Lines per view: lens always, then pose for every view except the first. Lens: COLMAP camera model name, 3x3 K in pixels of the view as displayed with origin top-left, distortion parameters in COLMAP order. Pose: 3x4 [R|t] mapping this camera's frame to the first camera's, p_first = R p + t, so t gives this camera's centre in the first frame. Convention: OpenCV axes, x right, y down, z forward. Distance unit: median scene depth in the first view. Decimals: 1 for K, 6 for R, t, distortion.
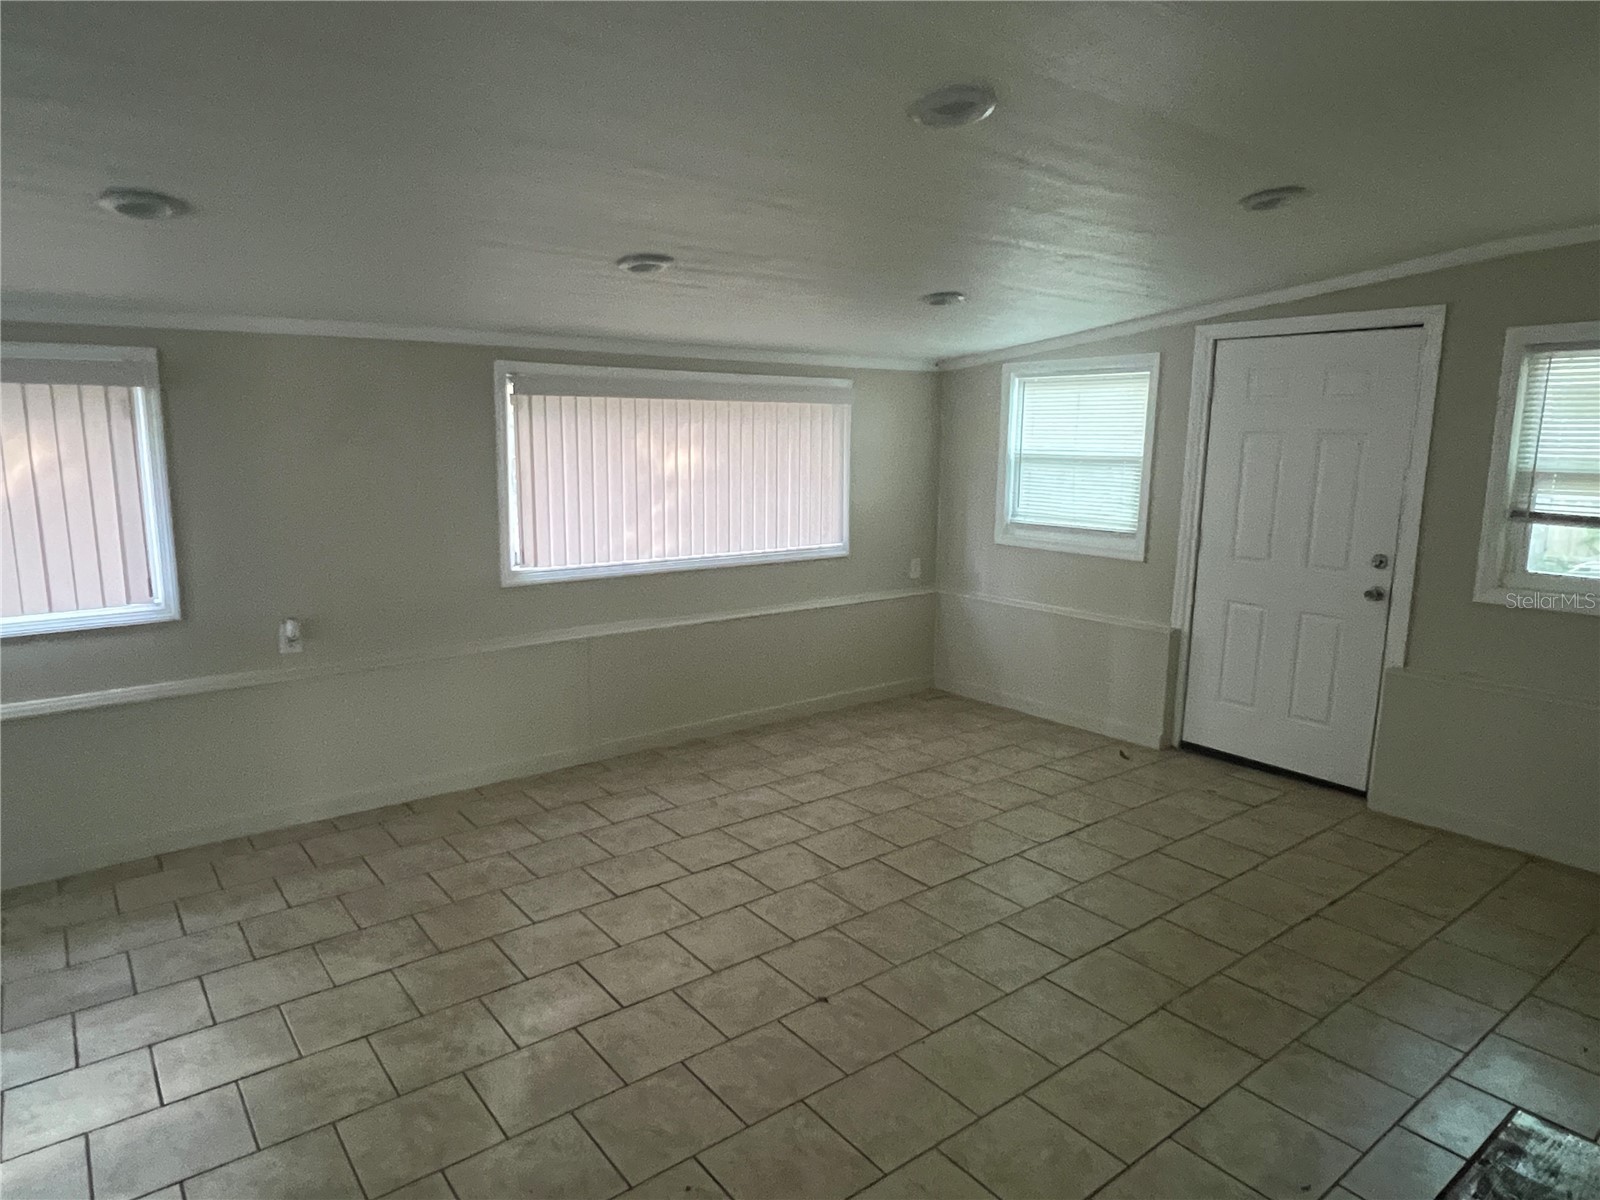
lens RADIAL K [[980.0, 0, 800.8], [0, 980.0, 602.5], [0, 0, 1]] dist [-0.002828, -0.000782]
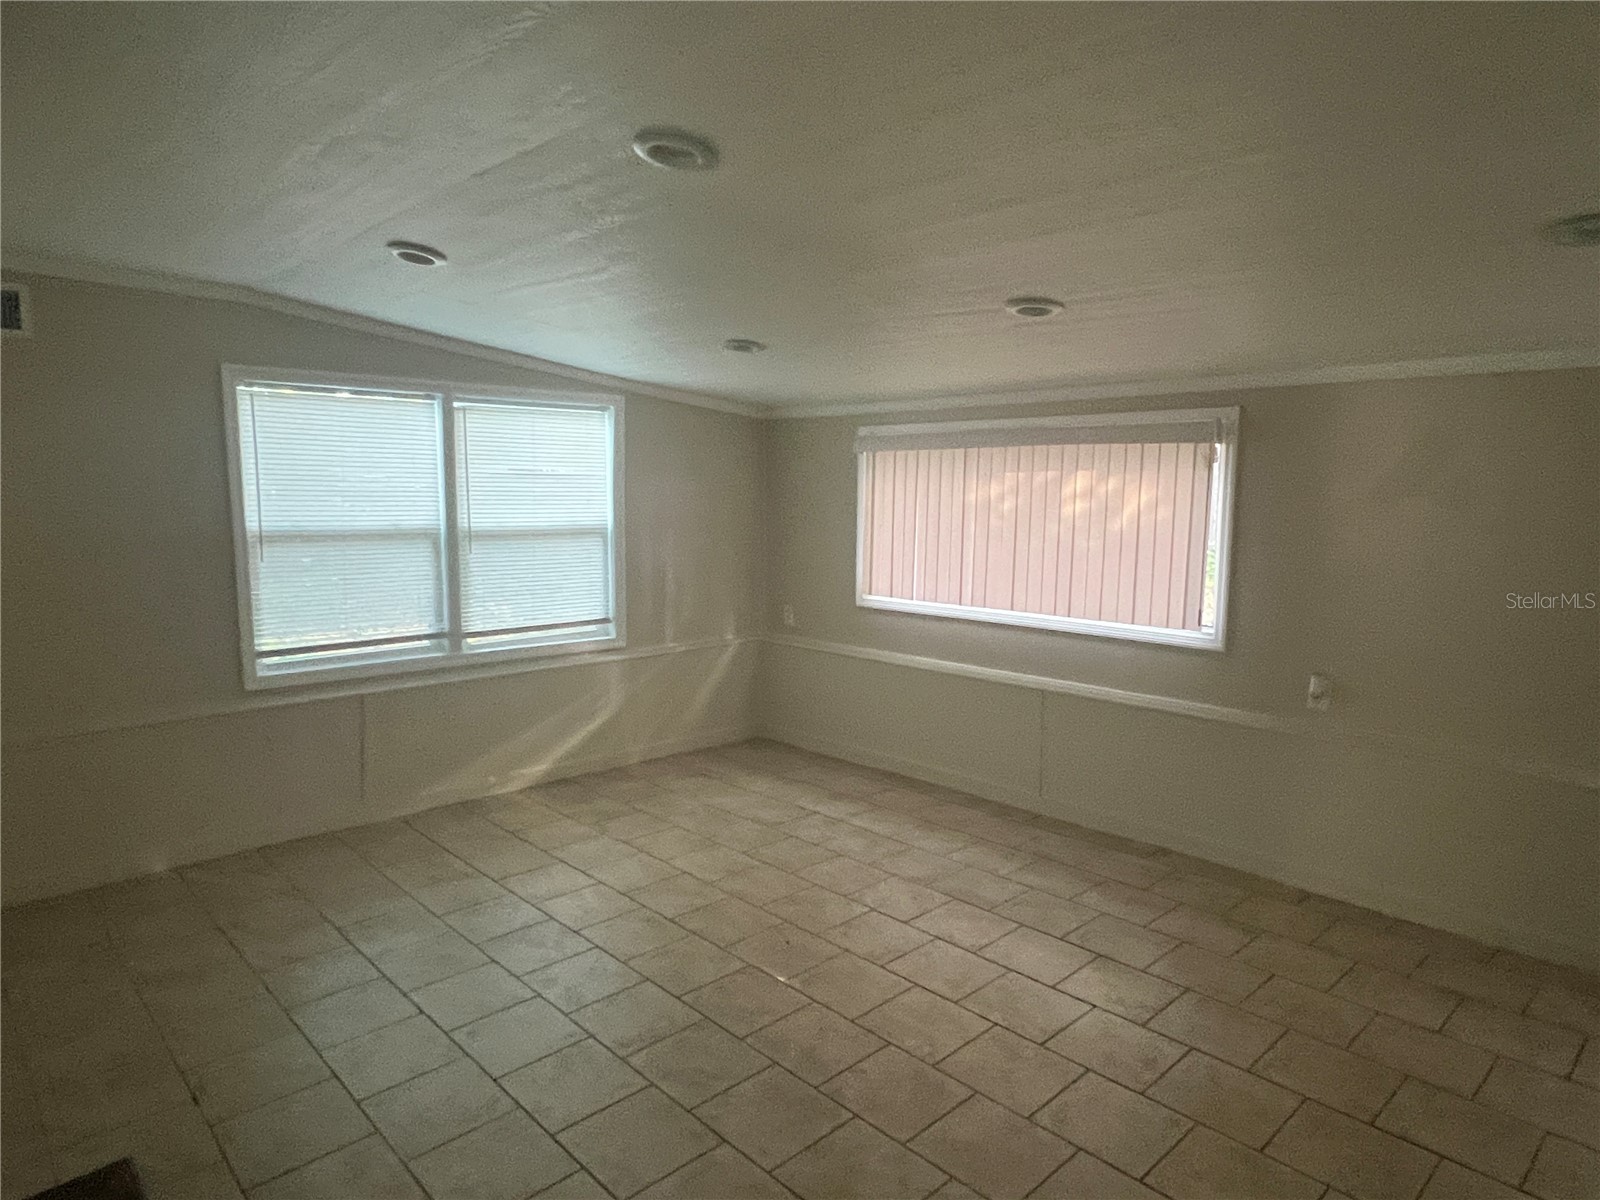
lens RADIAL K [[980.0, 0, 805.6], [0, 980.0, 596.9], [0, 0, 1]] dist [-0.002828, -0.000782]
pose [[0.107312, 0.122518, -0.986648, 1.099935], [-0.177530, 0.978791, 0.102234, -0.202662], [0.978247, 0.164189, 0.126787, 1.110537]]
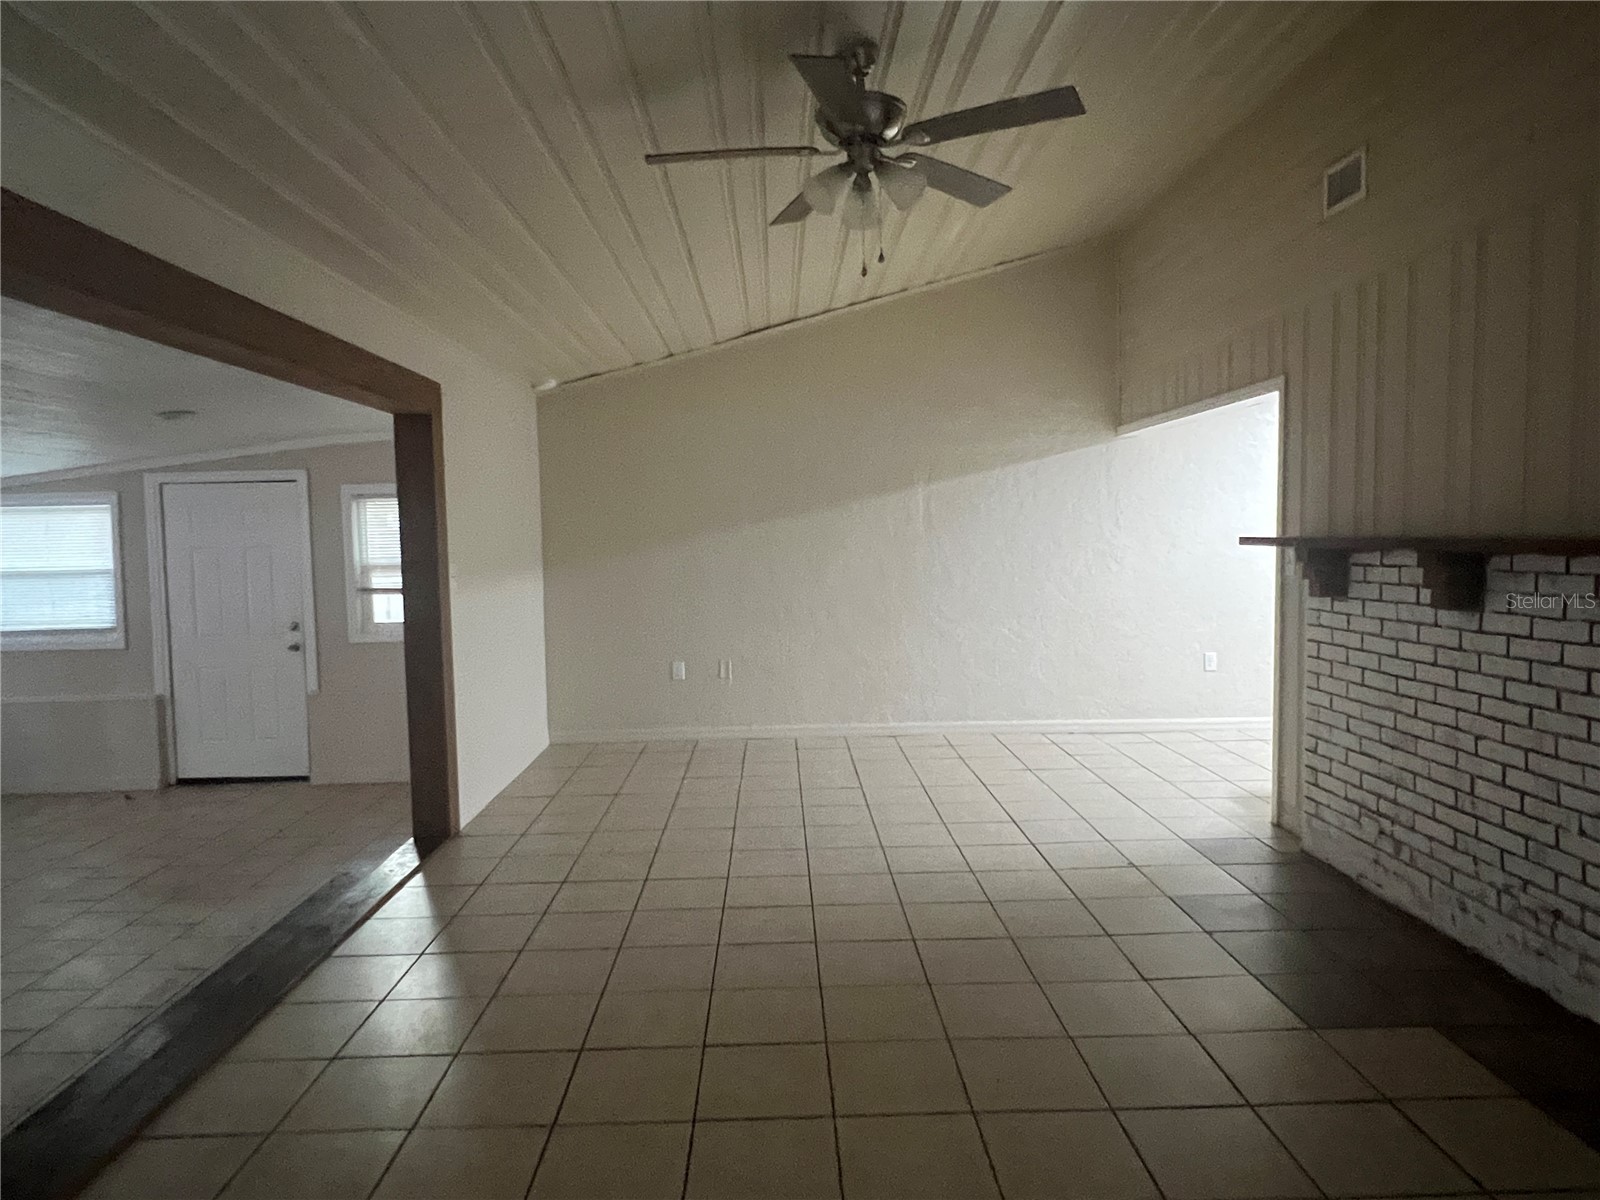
lens RADIAL K [[980.0, 0, 786.6], [0, 980.0, 601.4], [0, 0, 1]] dist [-0.002828, -0.000782]
pose [[0.591800, -0.073626, 0.802716, -0.168155], [0.164431, 0.985908, -0.030798, 0.080709], [-0.789136, 0.150217, 0.595566, -0.474039]]
